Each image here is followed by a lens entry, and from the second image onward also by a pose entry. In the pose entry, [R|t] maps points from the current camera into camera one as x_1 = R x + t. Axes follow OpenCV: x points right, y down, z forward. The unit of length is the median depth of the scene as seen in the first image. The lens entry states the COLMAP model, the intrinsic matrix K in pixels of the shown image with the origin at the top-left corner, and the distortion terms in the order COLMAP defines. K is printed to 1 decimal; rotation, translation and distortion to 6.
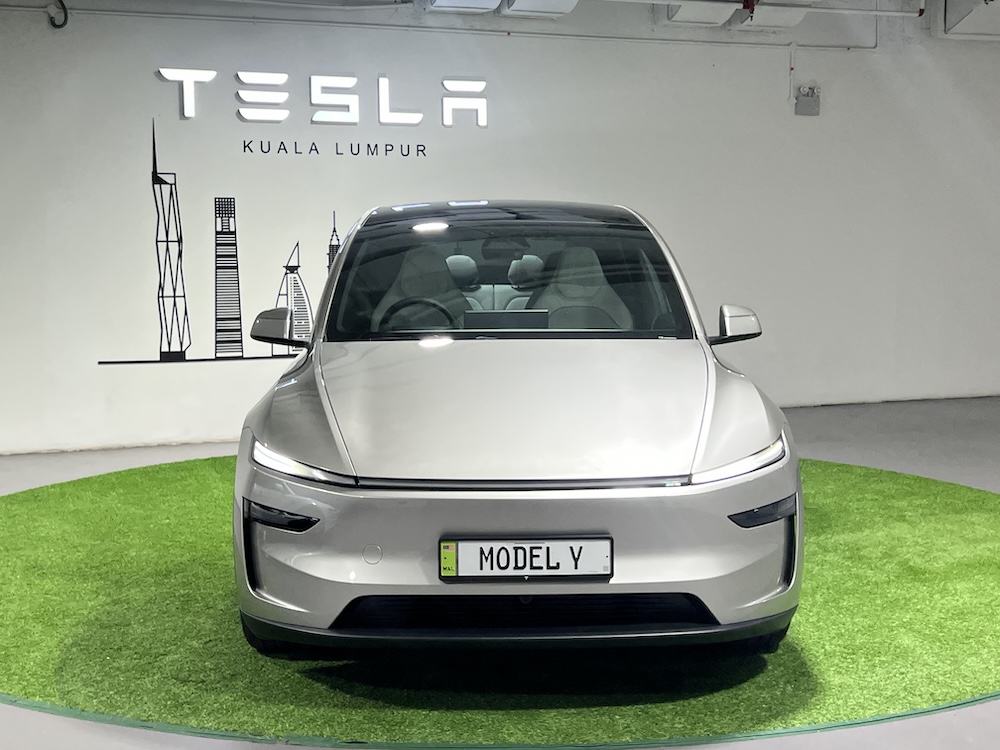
lens RADIAL K [[1425.7, 0, 500.0], [0, 1425.7, 375.0], [0, 0, 1]] dist [0.292222, -0.965206]
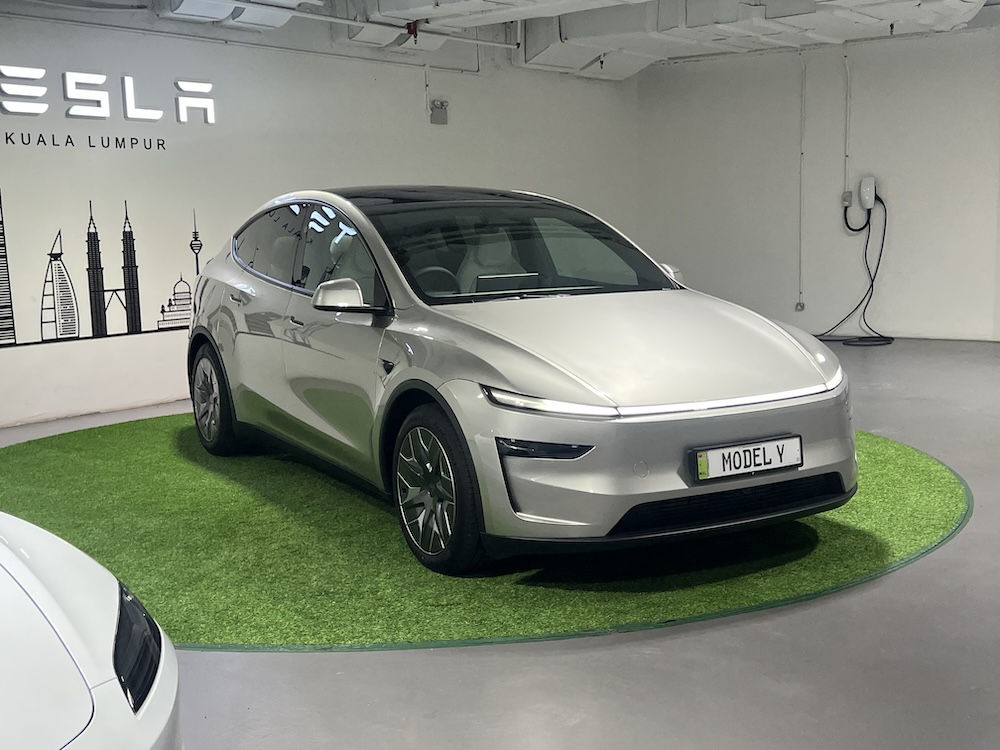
lens RADIAL K [[1206.3, 0, 500.0], [0, 1206.3, 375.0], [0, 0, 1]] dist [0.063461, -0.038807]
pose [[0.880547, -0.076243, 0.467787, -0.283586], [0.066459, 0.997088, 0.037412, 0.000333], [-0.469277, -0.001855, 0.883049, 0.070481]]
